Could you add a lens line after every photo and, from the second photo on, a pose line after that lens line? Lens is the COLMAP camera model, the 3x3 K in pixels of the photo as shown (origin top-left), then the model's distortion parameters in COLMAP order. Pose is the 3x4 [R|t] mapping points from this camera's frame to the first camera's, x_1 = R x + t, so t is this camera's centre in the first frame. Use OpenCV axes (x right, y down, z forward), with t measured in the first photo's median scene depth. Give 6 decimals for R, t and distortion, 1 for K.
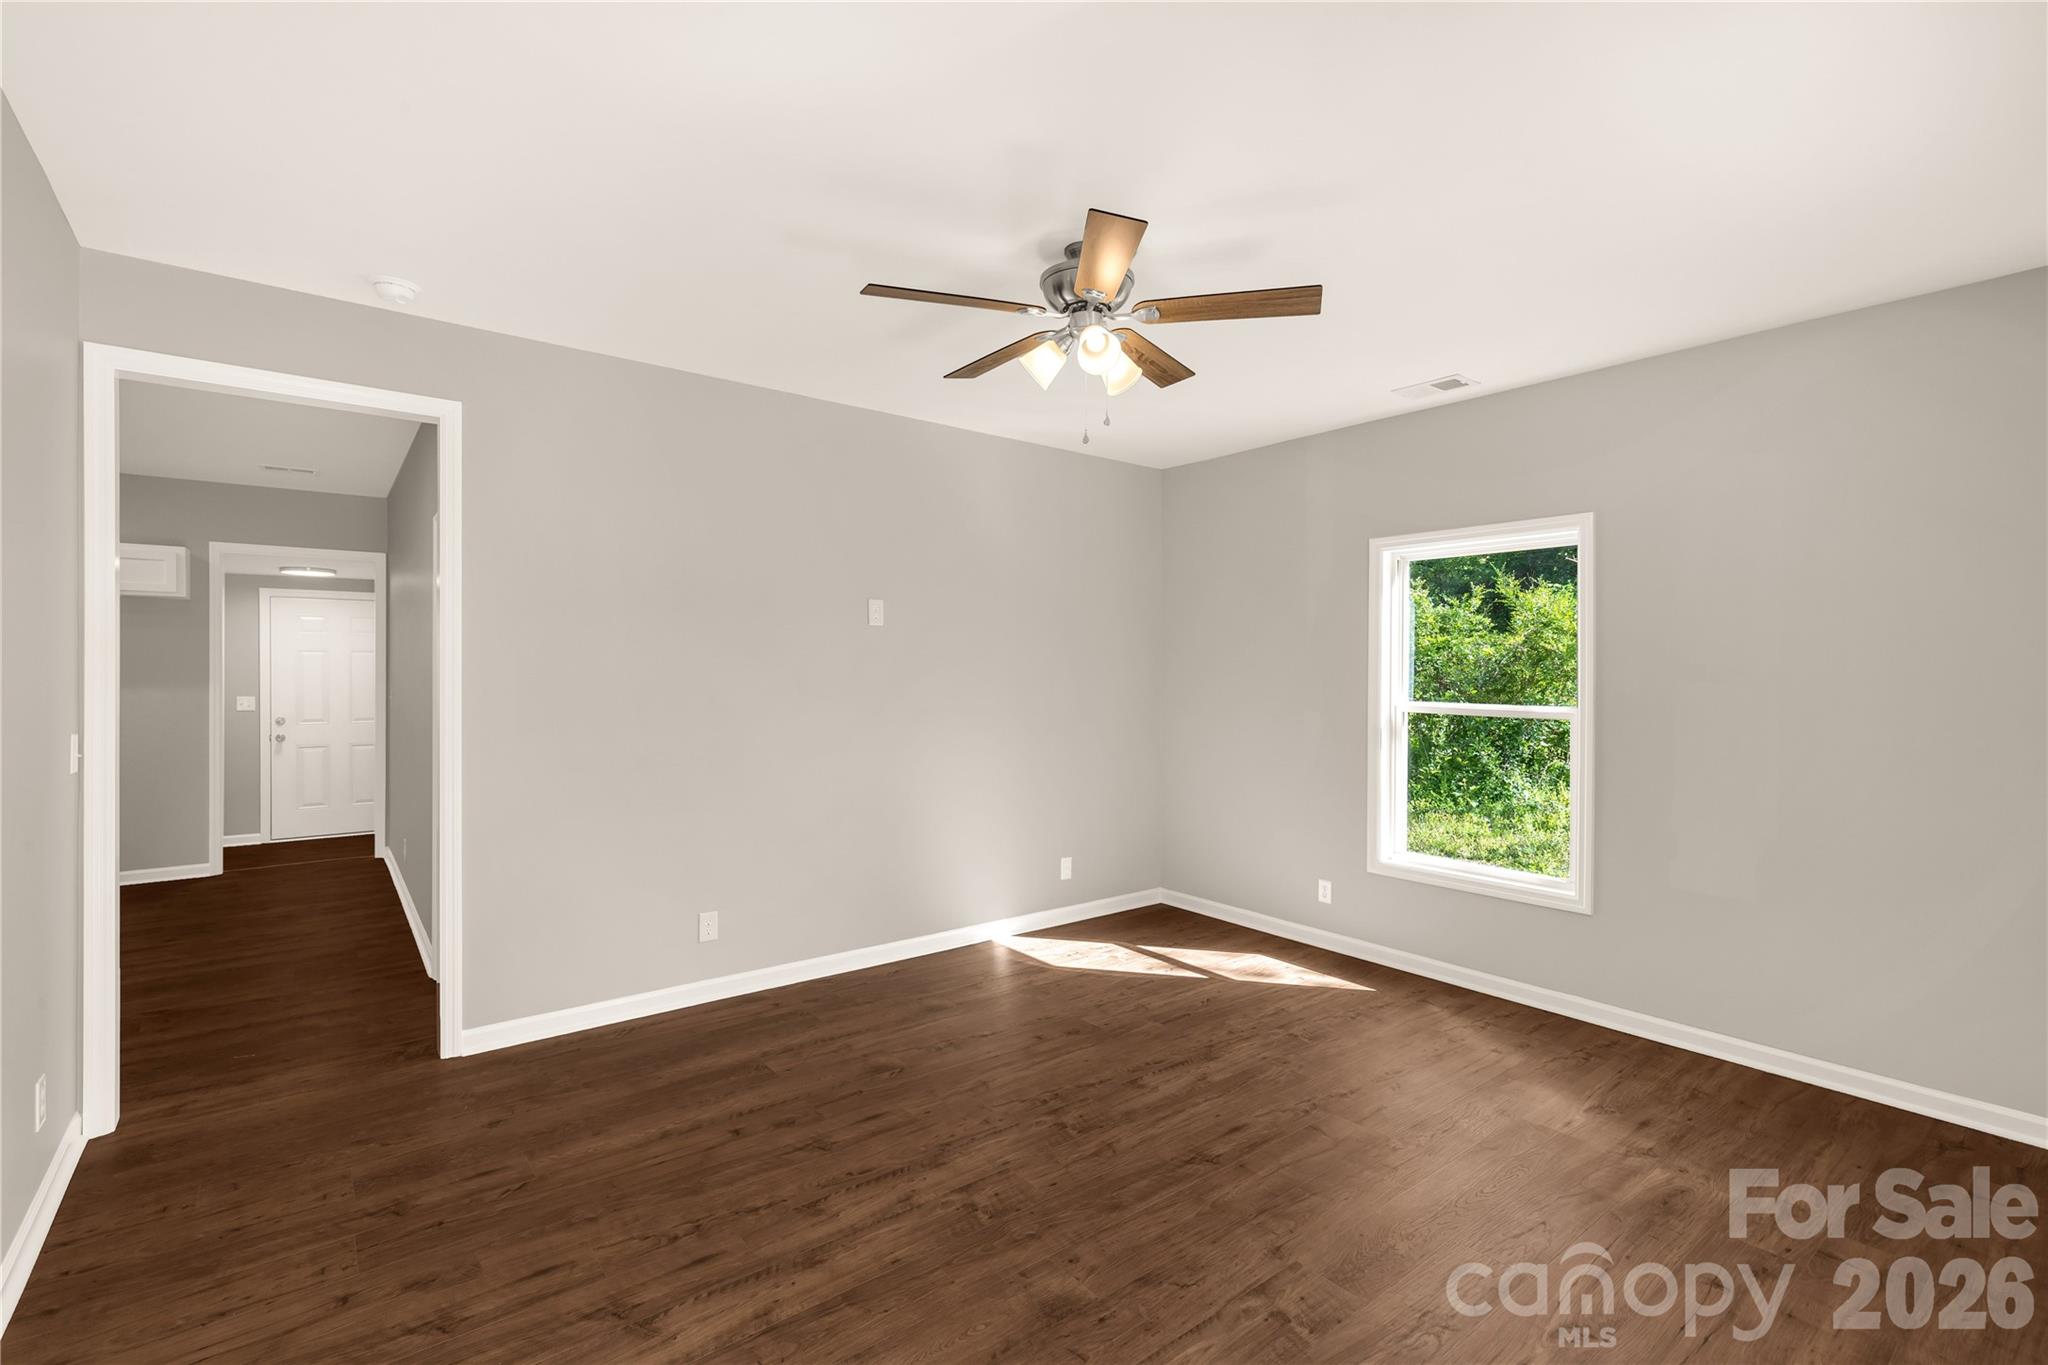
lens RADIAL K [[927.5, 0, 1029.8], [0, 927.5, 671.3], [0, 0, 1]] dist [0.001588, 0.000175]
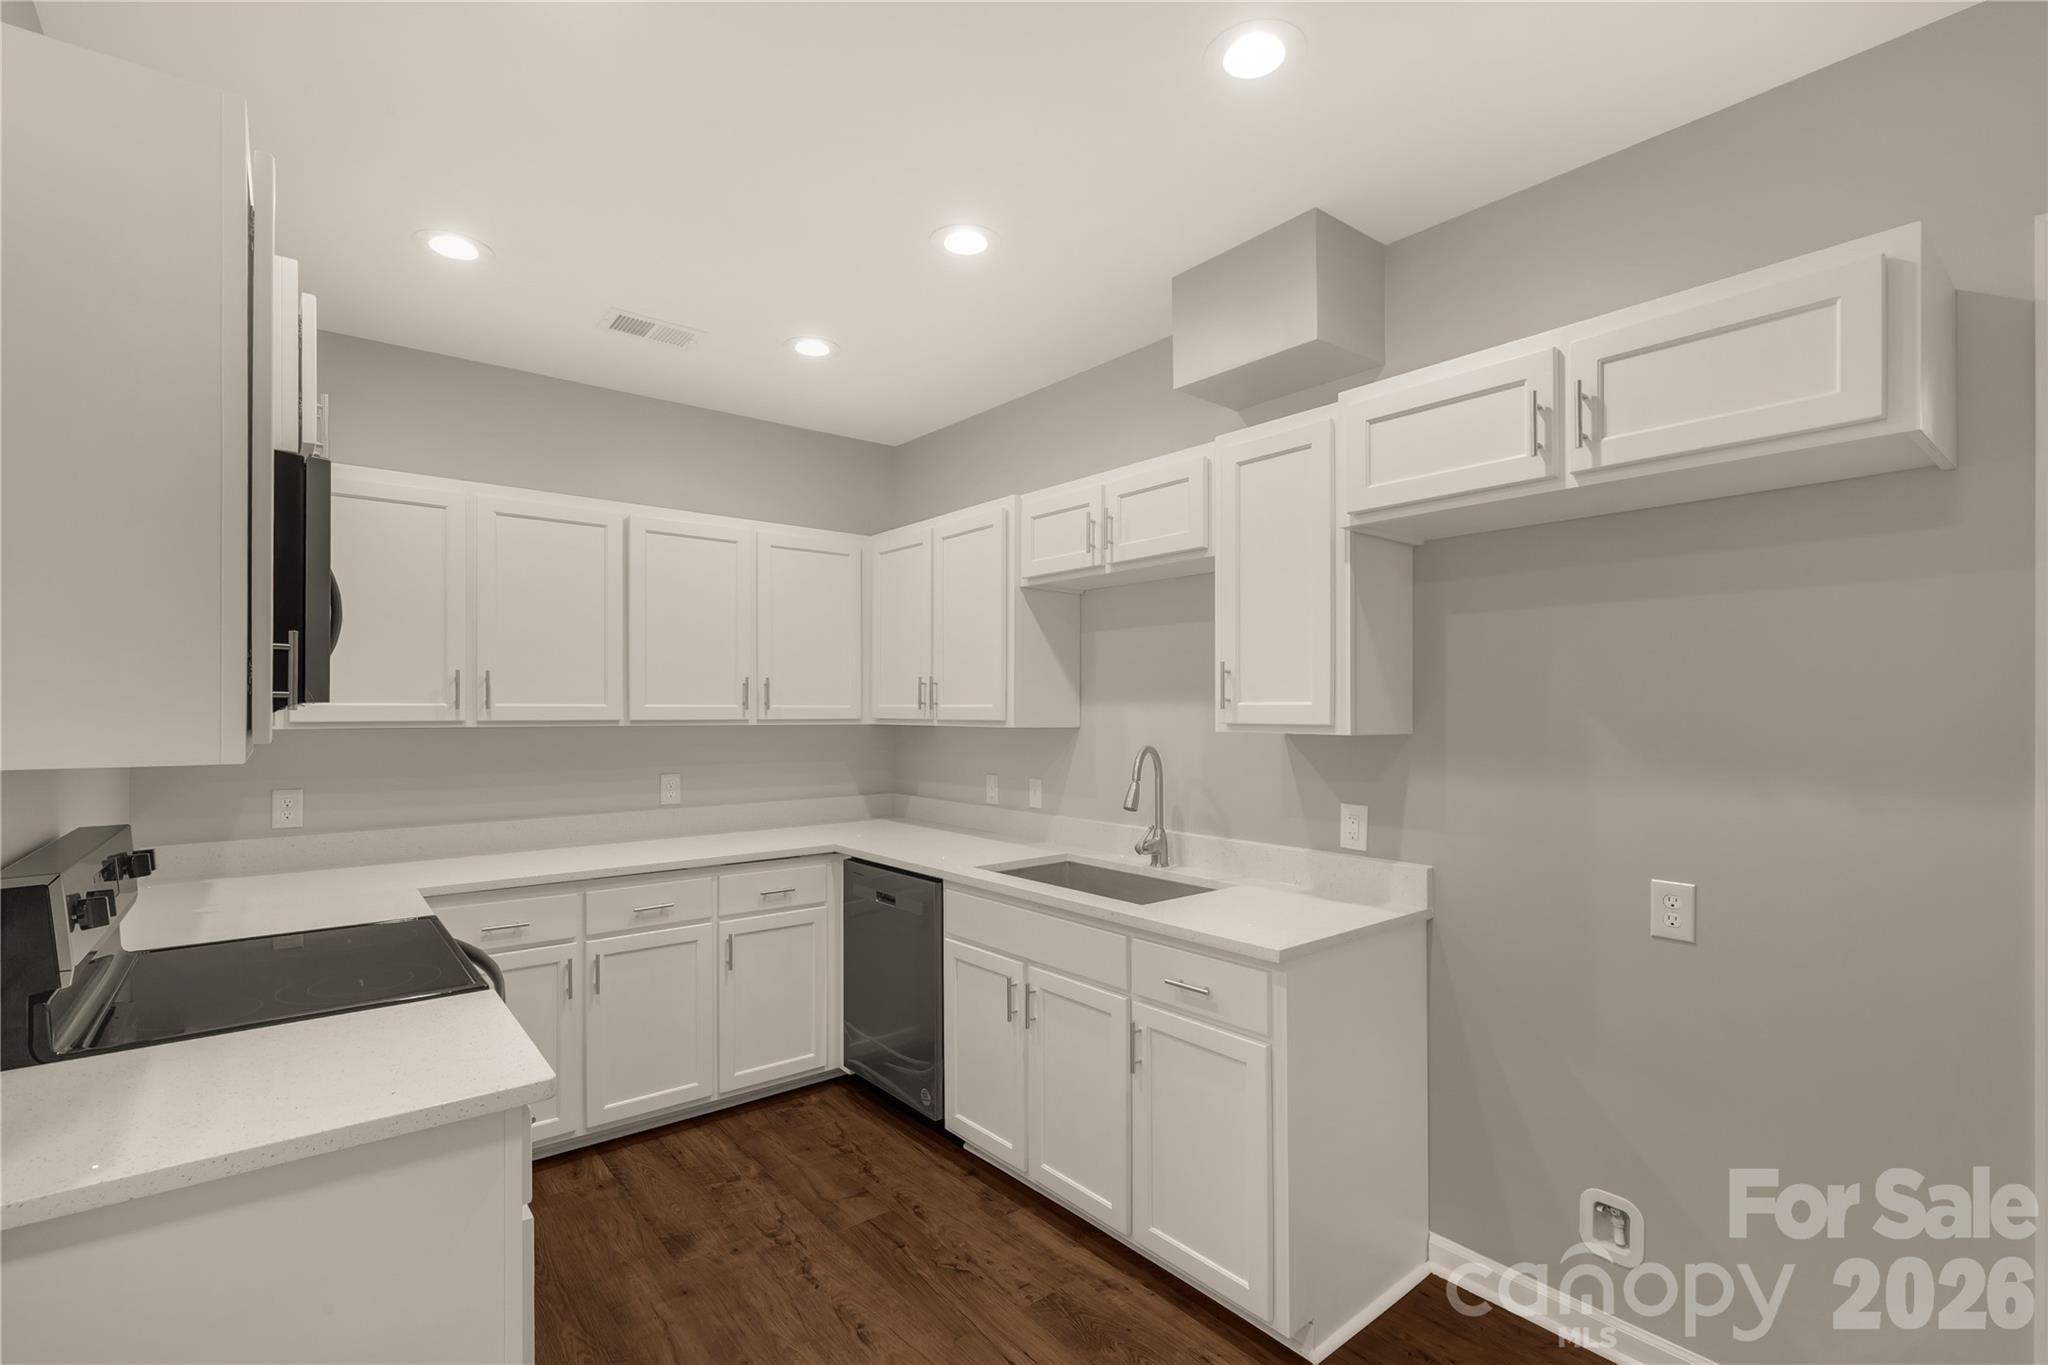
lens RADIAL K [[923.5, 0, 1028.1], [0, 923.5, 725.9], [0, 0, 1]] dist [0.003937, -0.000068]
pose [[0.011769, 0.006194, -0.999912, -0.529115], [-0.003101, 0.999976, 0.006158, -0.003520], [0.999926, 0.003028, 0.011788, 0.602623]]
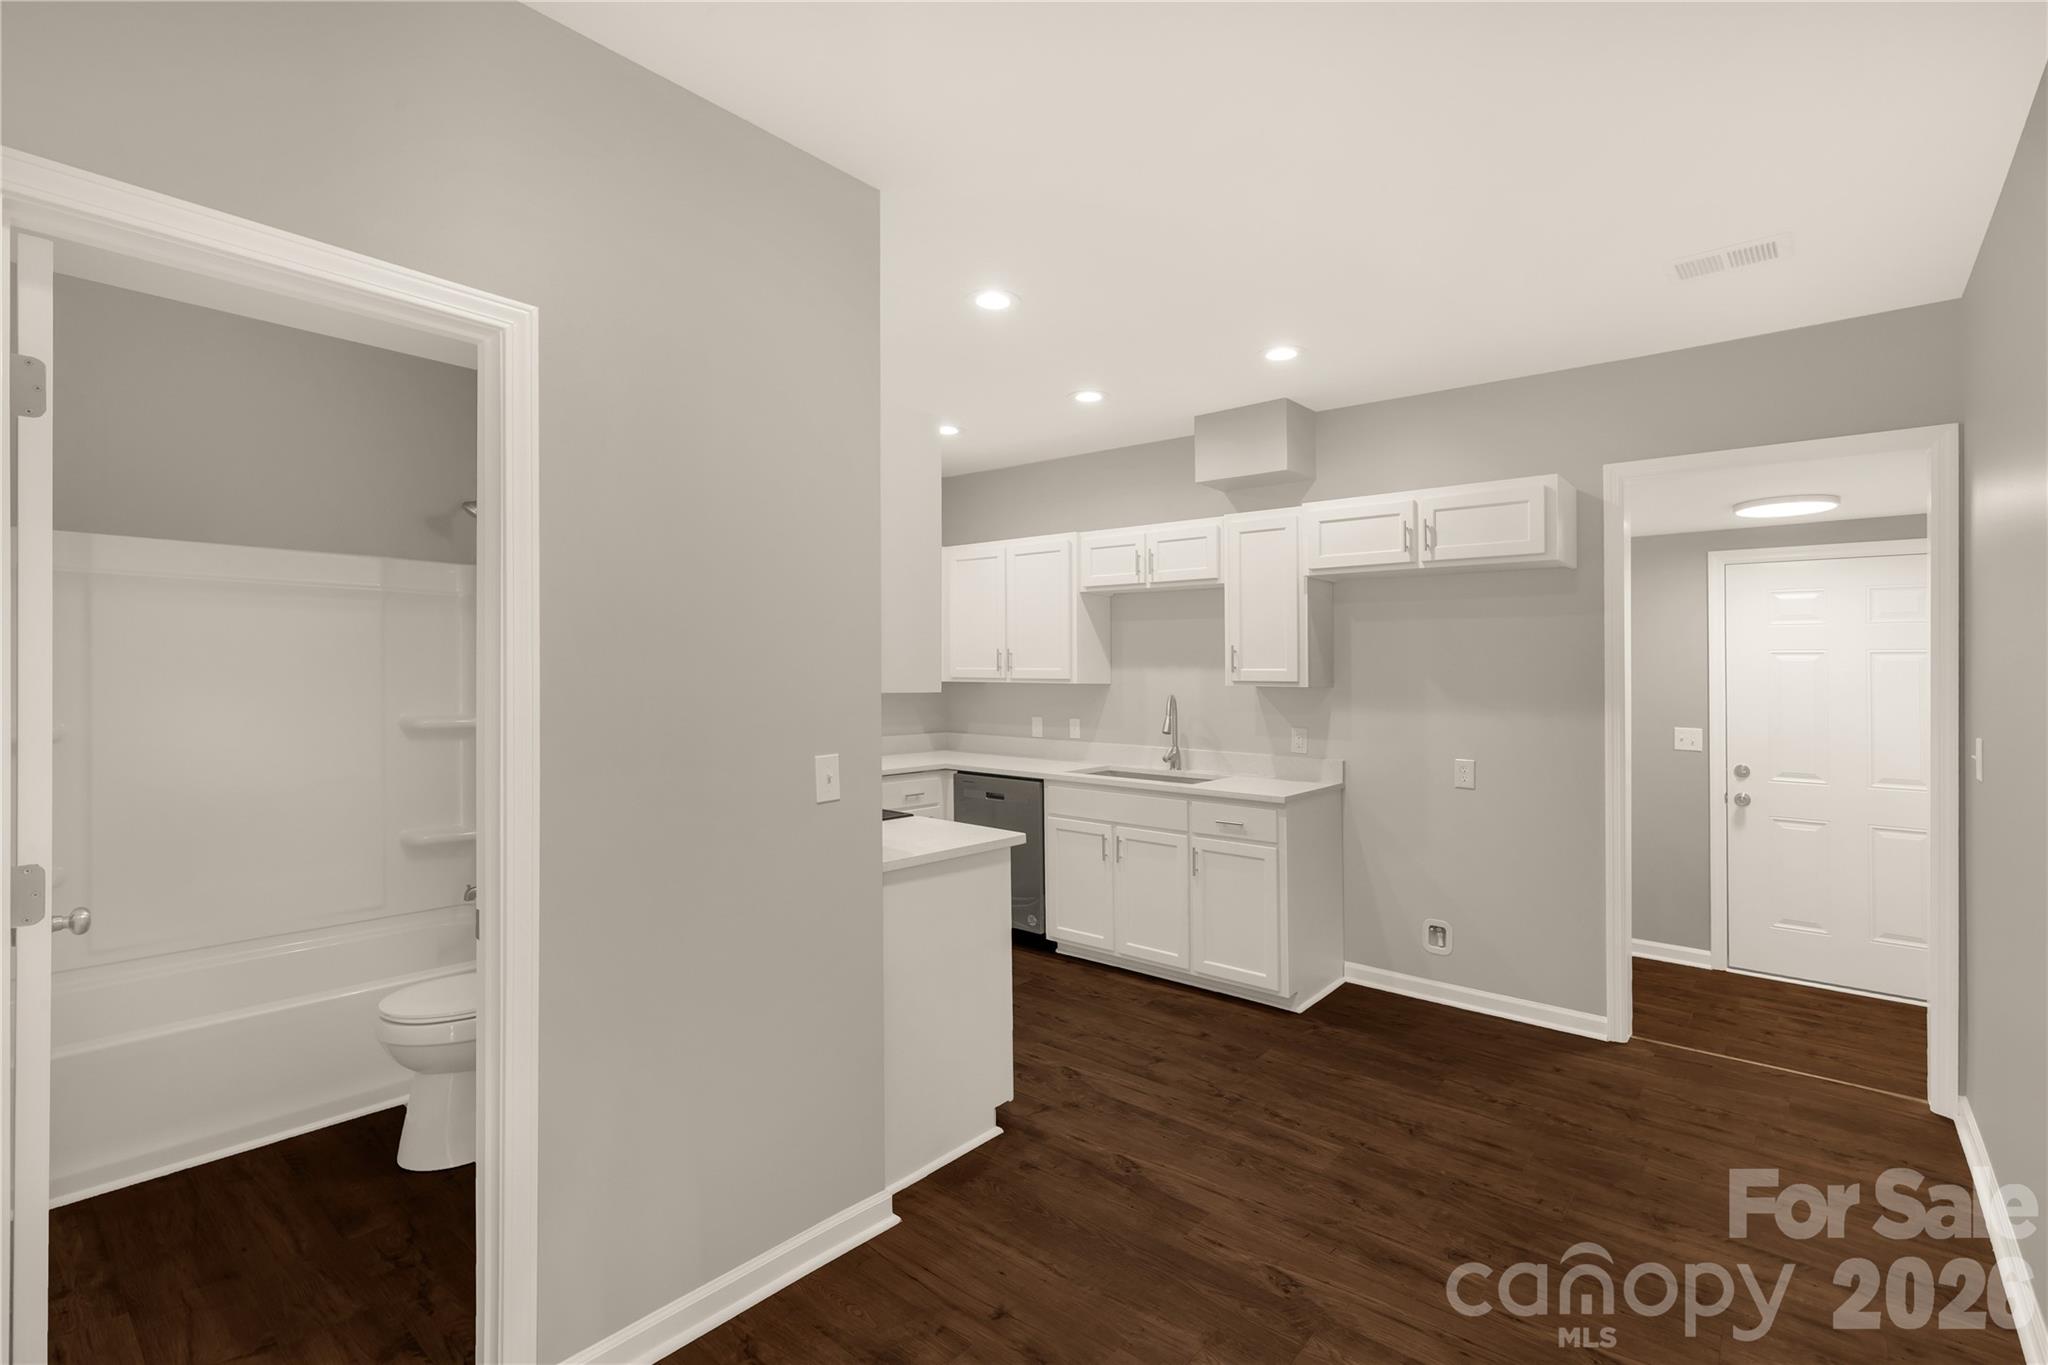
lens RADIAL K [[927.5, 0, 1029.8], [0, 927.5, 671.3], [0, 0, 1]] dist [0.001588, 0.000175]
pose [[0.198144, -0.009243, -0.980129, -0.317132], [-0.006243, 0.999923, -0.010692, -0.001563], [0.980153, 0.008237, 0.198072, 0.438775]]
